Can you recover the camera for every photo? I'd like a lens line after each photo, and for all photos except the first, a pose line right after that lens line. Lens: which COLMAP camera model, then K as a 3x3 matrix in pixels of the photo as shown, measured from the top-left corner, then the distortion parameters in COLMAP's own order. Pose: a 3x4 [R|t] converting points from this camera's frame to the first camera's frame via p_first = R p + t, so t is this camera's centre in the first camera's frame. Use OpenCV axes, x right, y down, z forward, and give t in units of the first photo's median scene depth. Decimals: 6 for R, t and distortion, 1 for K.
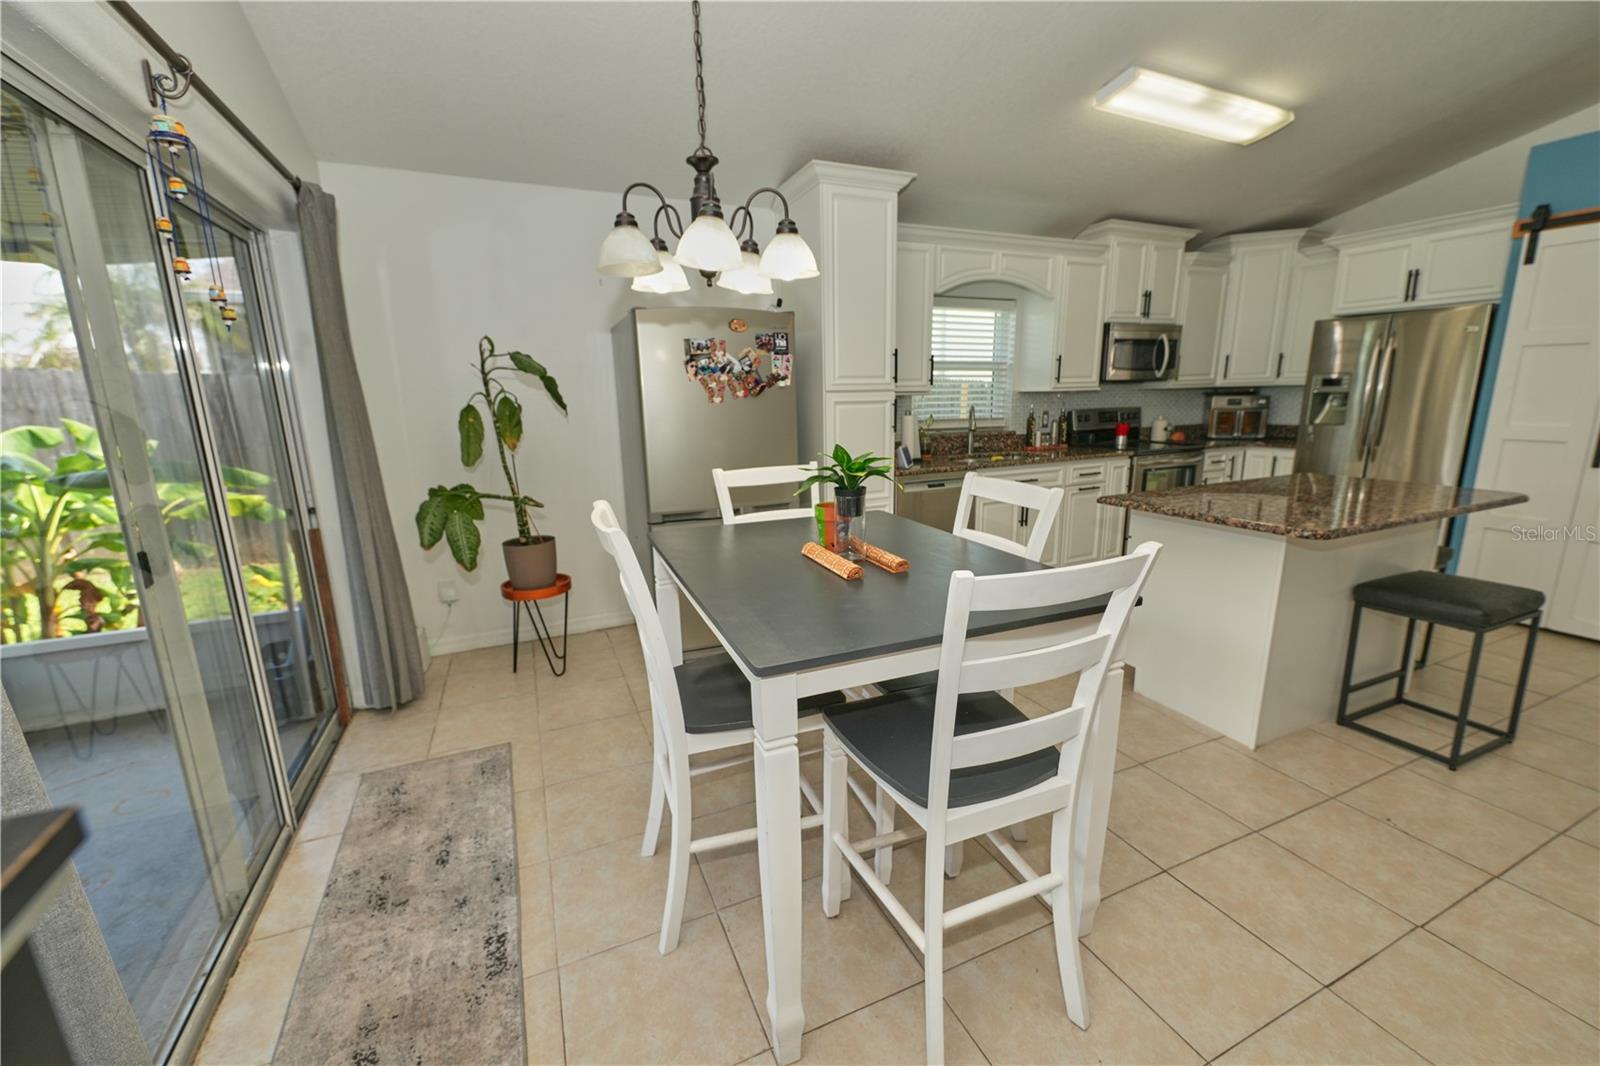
lens RADIAL K [[635.2, 0, 798.9], [0, 635.2, 535.1], [0, 0, 1]] dist [0.012568, -0.005524]
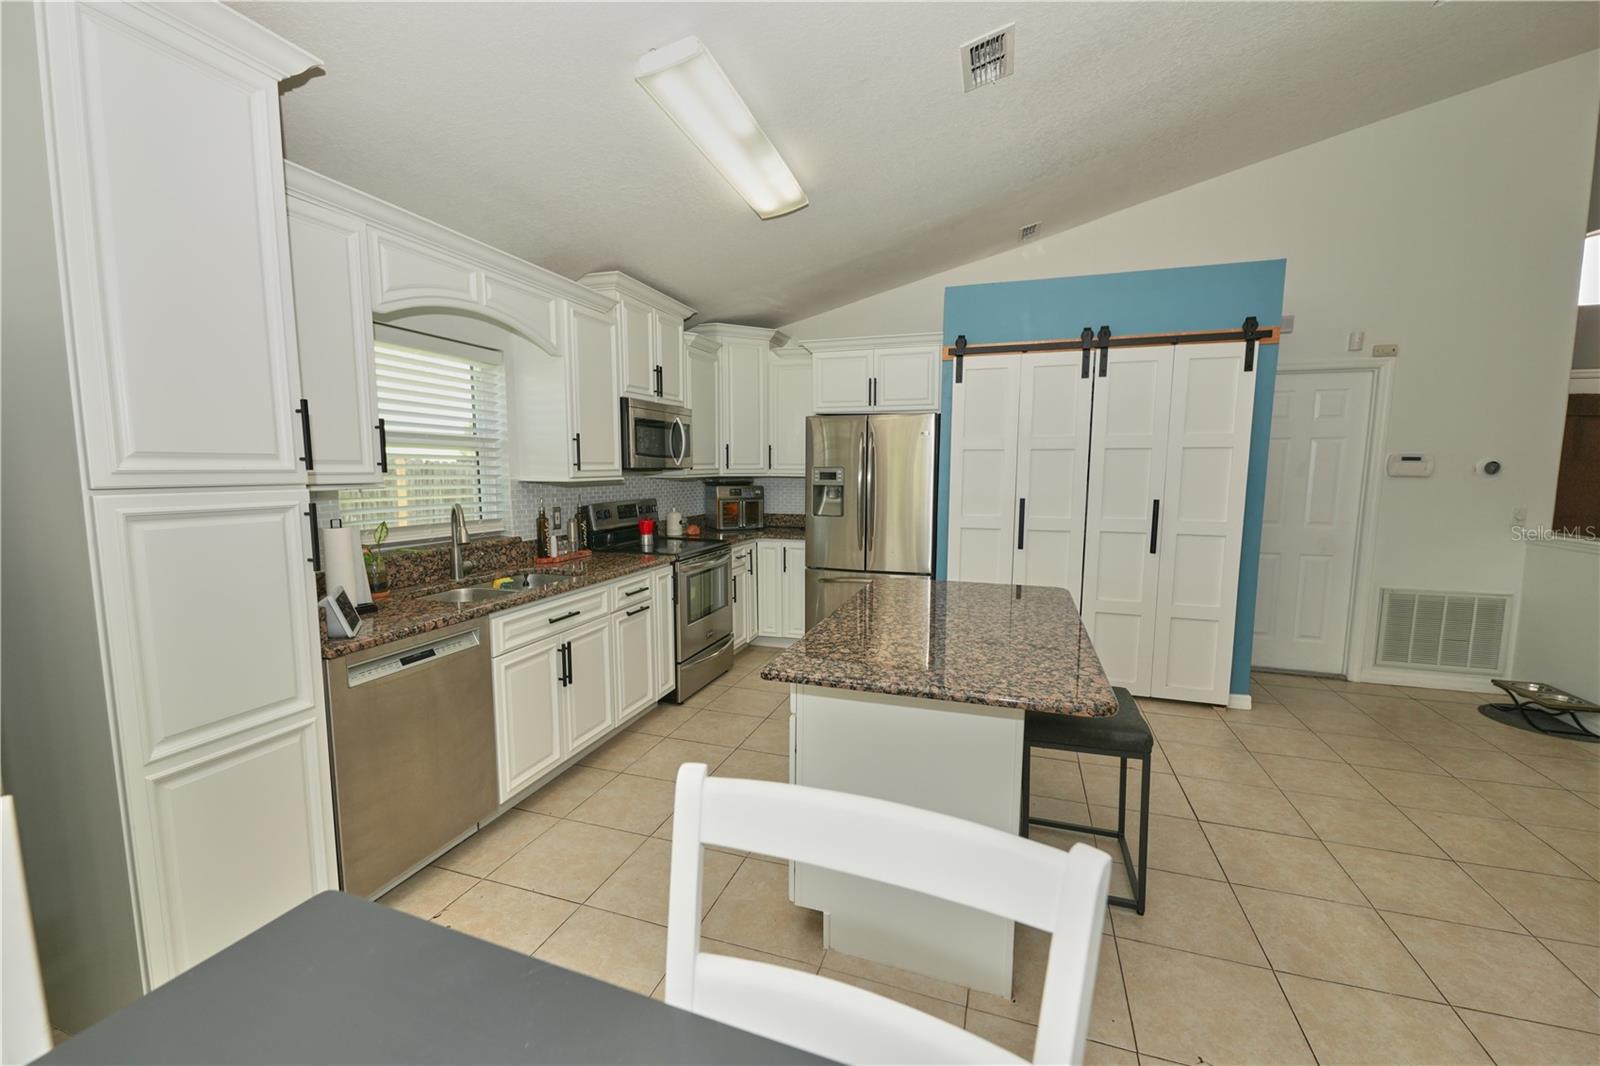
lens RADIAL K [[640.0, 0, 799.5], [0, 640.0, 536.5], [0, 0, 1]] dist [0.015290, -0.009682]
pose [[0.674054, -0.058238, 0.736383, 0.043746], [0.144187, 0.988085, -0.053839, -0.115494], [-0.724473, 0.142467, 0.674420, 0.433031]]
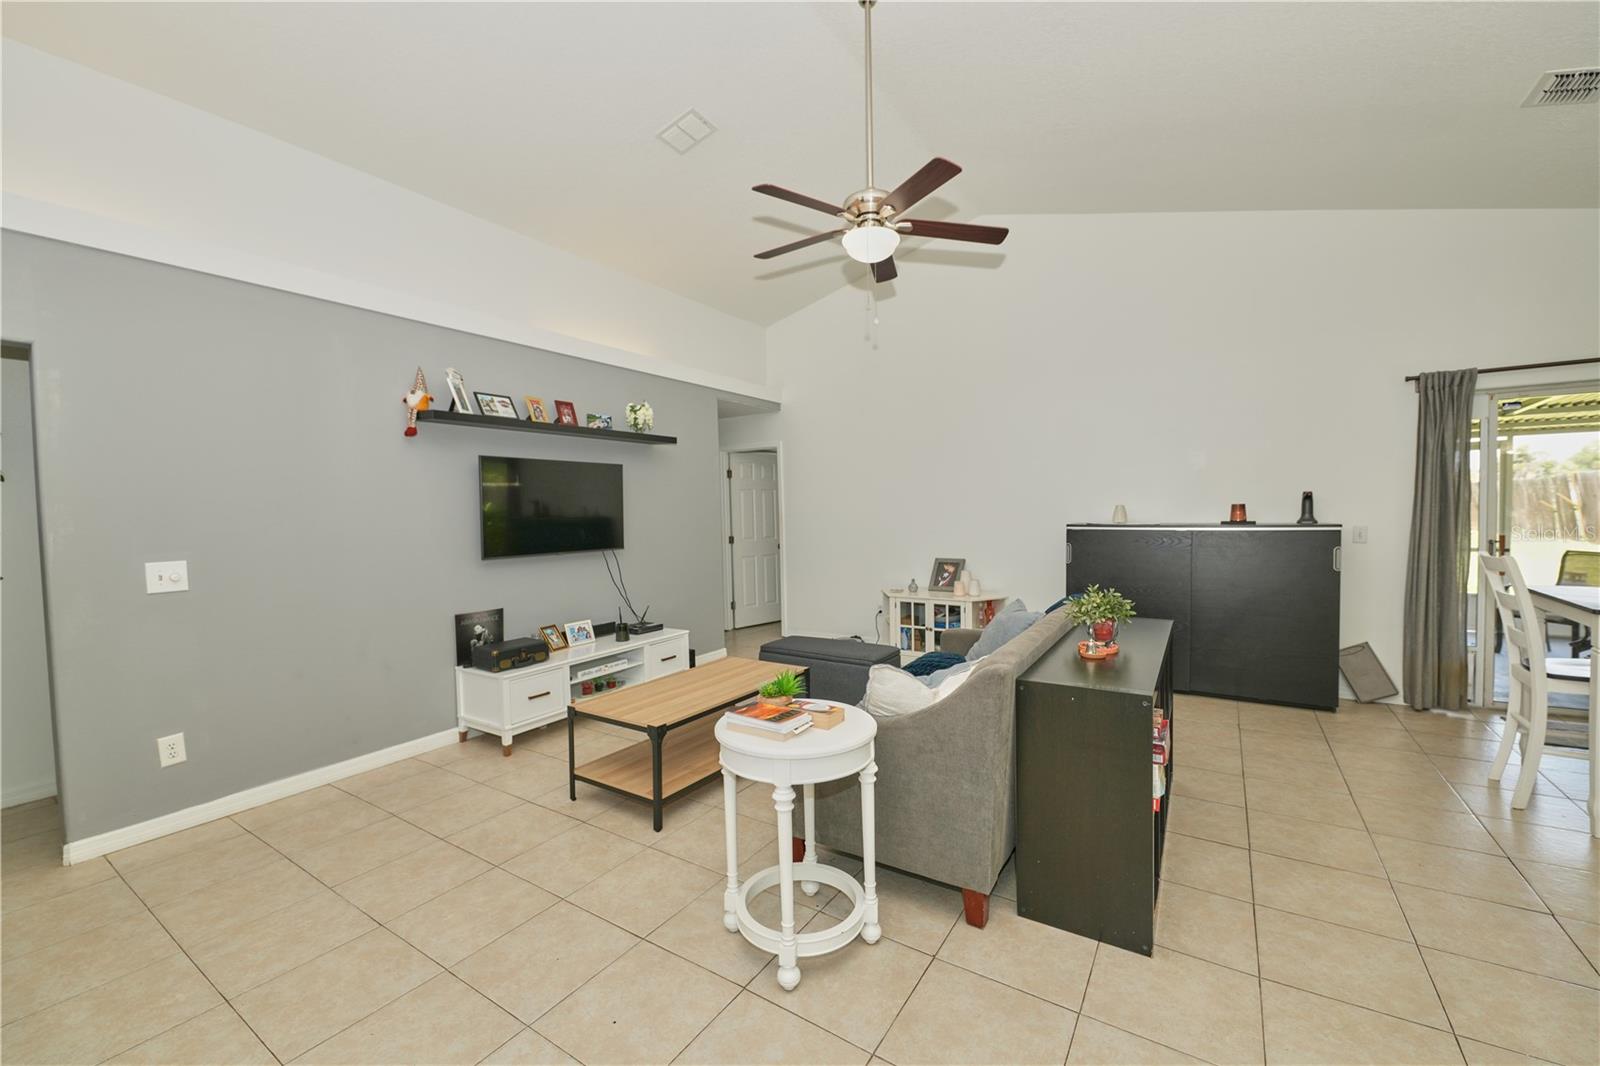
lens RADIAL K [[640.0, 0, 799.5], [0, 640.0, 536.5], [0, 0, 1]] dist [0.015290, -0.009682]
pose [[-0.836711, 0.060443, -0.544299, 1.346493], [-0.080220, 0.969643, 0.230993, -0.134258], [0.541738, 0.236938, -0.806462, 0.484627]]
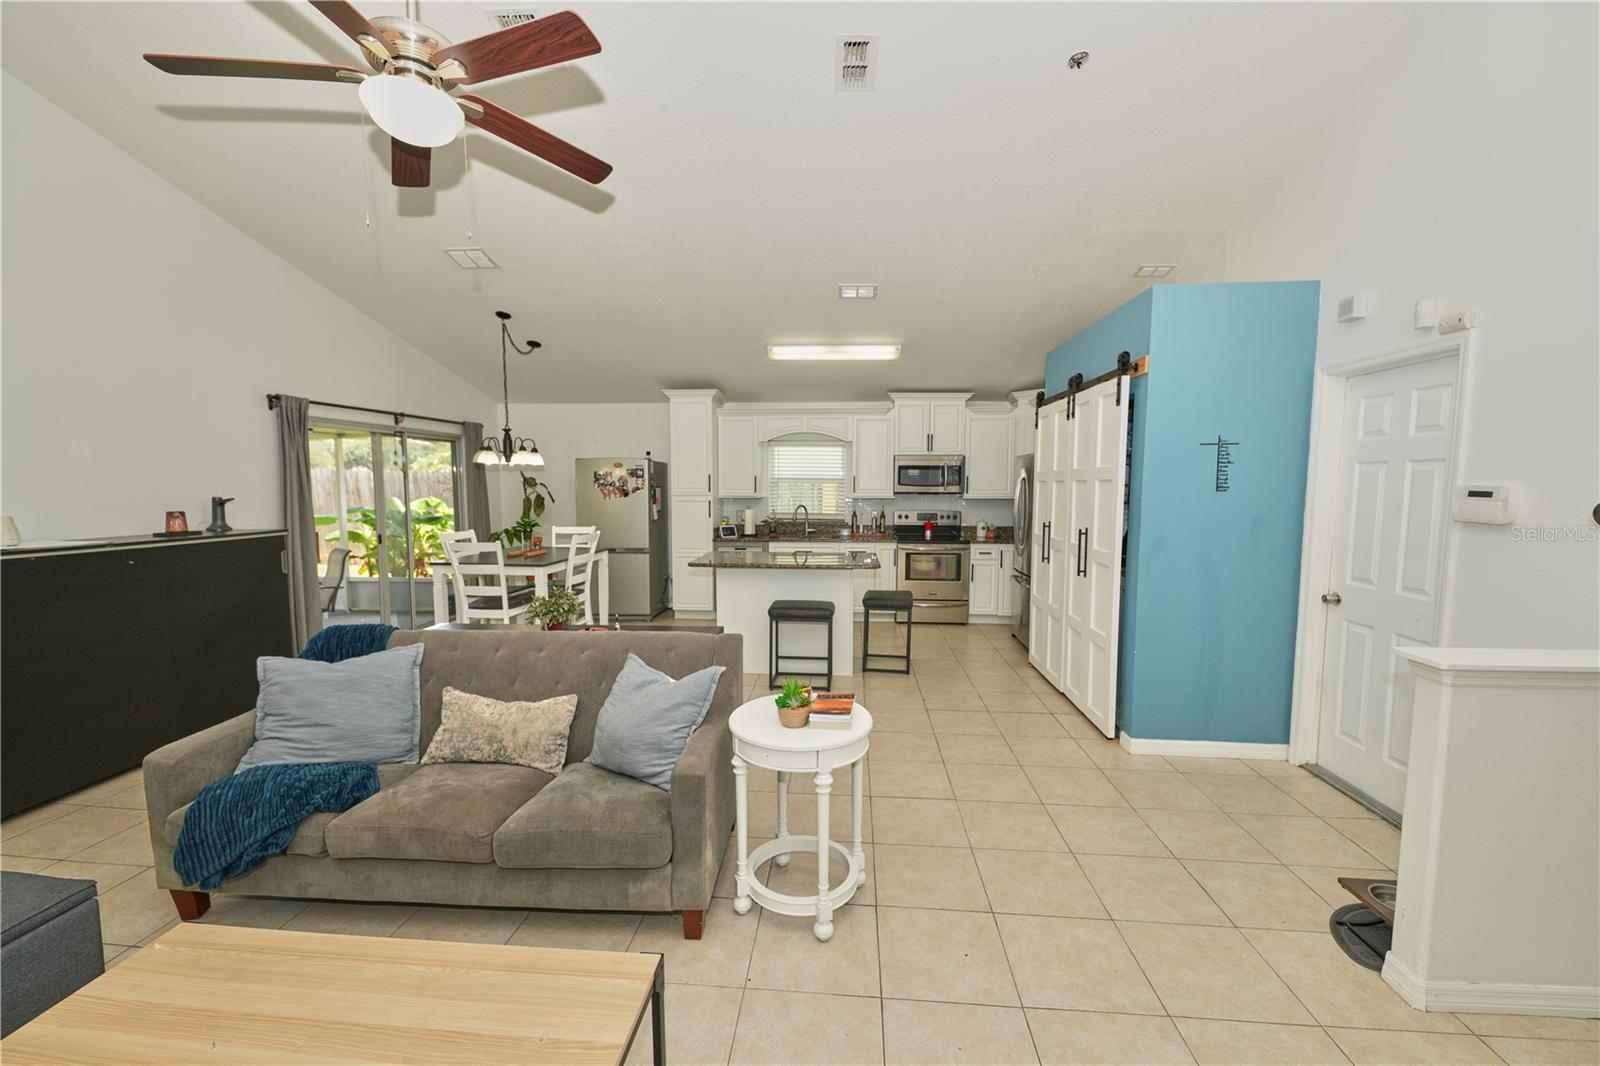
lens RADIAL K [[640.0, 0, 799.5], [0, 640.0, 536.5], [0, 0, 1]] dist [0.015290, -0.009682]
pose [[0.880406, 0.062626, -0.470067, 1.337428], [-0.122667, 0.987580, -0.098174, 0.047058], [0.458080, 0.144095, 0.877154, -0.547253]]
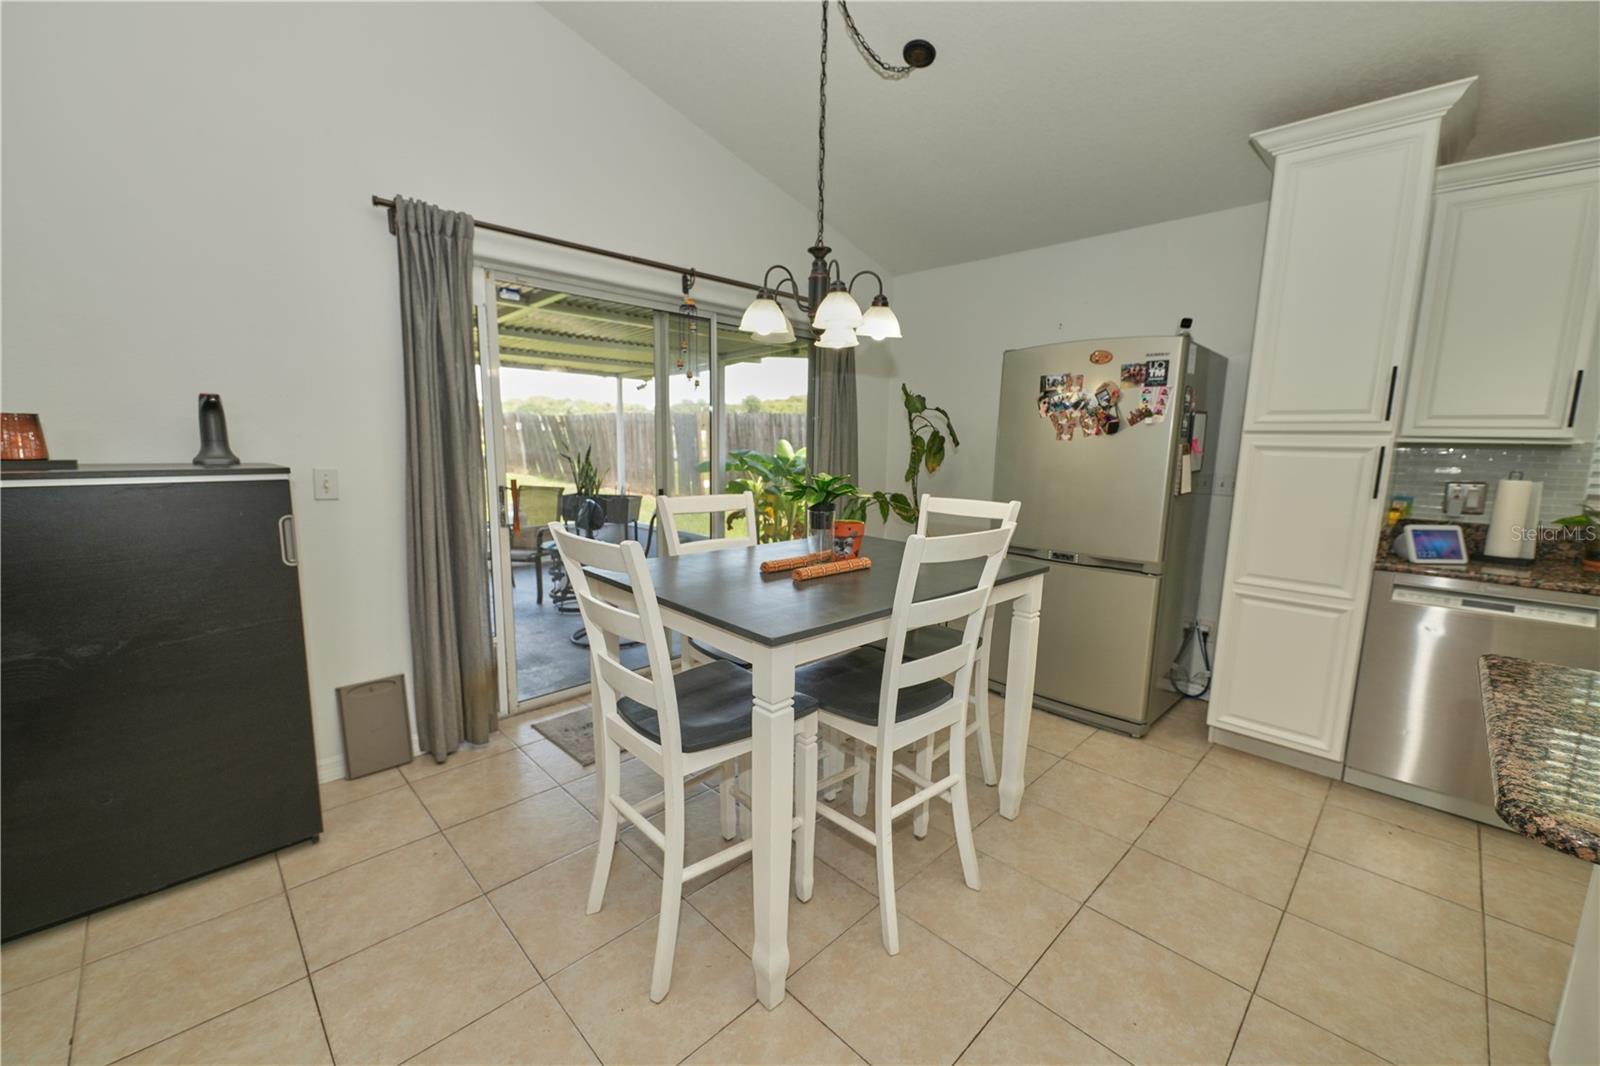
lens RADIAL K [[640.0, 0, 799.5], [0, 640.0, 536.5], [0, 0, 1]] dist [0.015290, -0.009682]
pose [[0.356997, 0.168056, -0.918864, 0.565331], [-0.227546, 0.969697, 0.088947, -0.056878], [0.905967, 0.177329, 0.384419, 0.266659]]
